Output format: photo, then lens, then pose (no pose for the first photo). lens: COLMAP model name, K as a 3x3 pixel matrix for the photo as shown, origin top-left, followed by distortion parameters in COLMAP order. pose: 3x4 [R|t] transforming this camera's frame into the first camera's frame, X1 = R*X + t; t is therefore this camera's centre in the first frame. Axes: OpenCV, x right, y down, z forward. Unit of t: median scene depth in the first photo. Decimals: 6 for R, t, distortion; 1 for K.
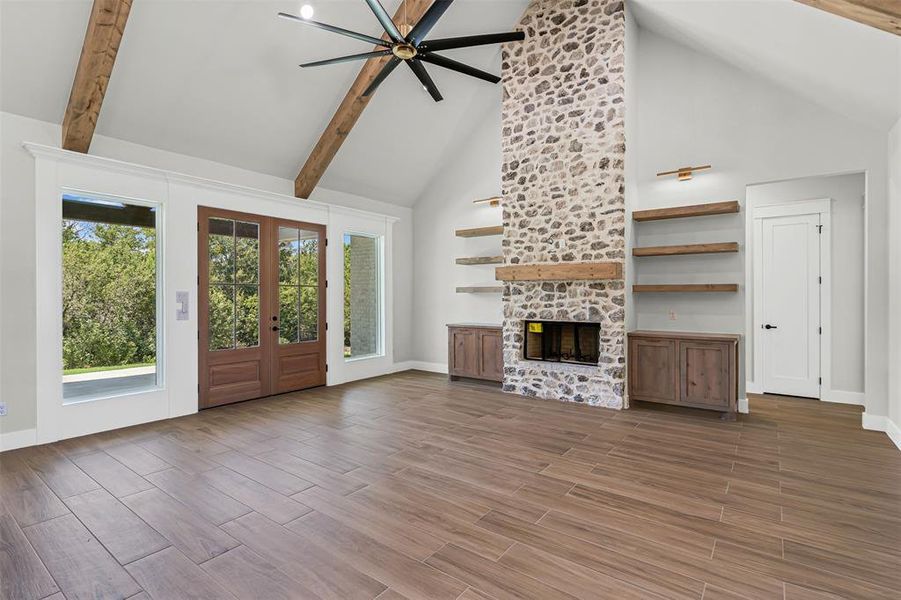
lens RADIAL K [[430.0, 0, 450.2], [0, 430.0, 296.1], [0, 0, 1]] dist [0.000048, 0.000148]
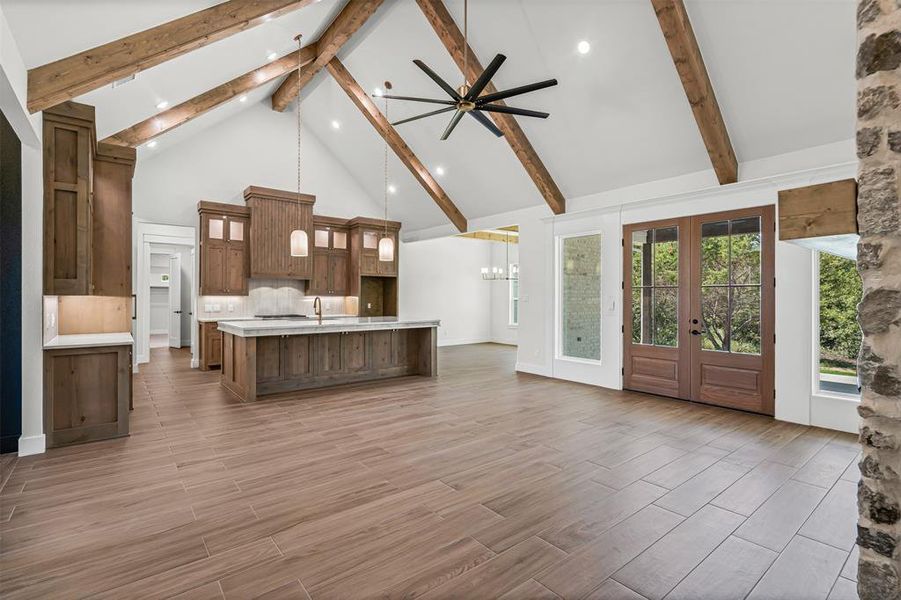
lens RADIAL K [[420.2, 0, 448.8], [0, 420.2, 298.7], [0, 0, 1]] dist [-0.000854, -0.000132]
pose [[-0.253032, 0.002332, -0.967455, 0.658454], [-0.005337, 0.999979, 0.003806, 0.002063], [0.967443, 0.006127, -0.253014, 0.749452]]
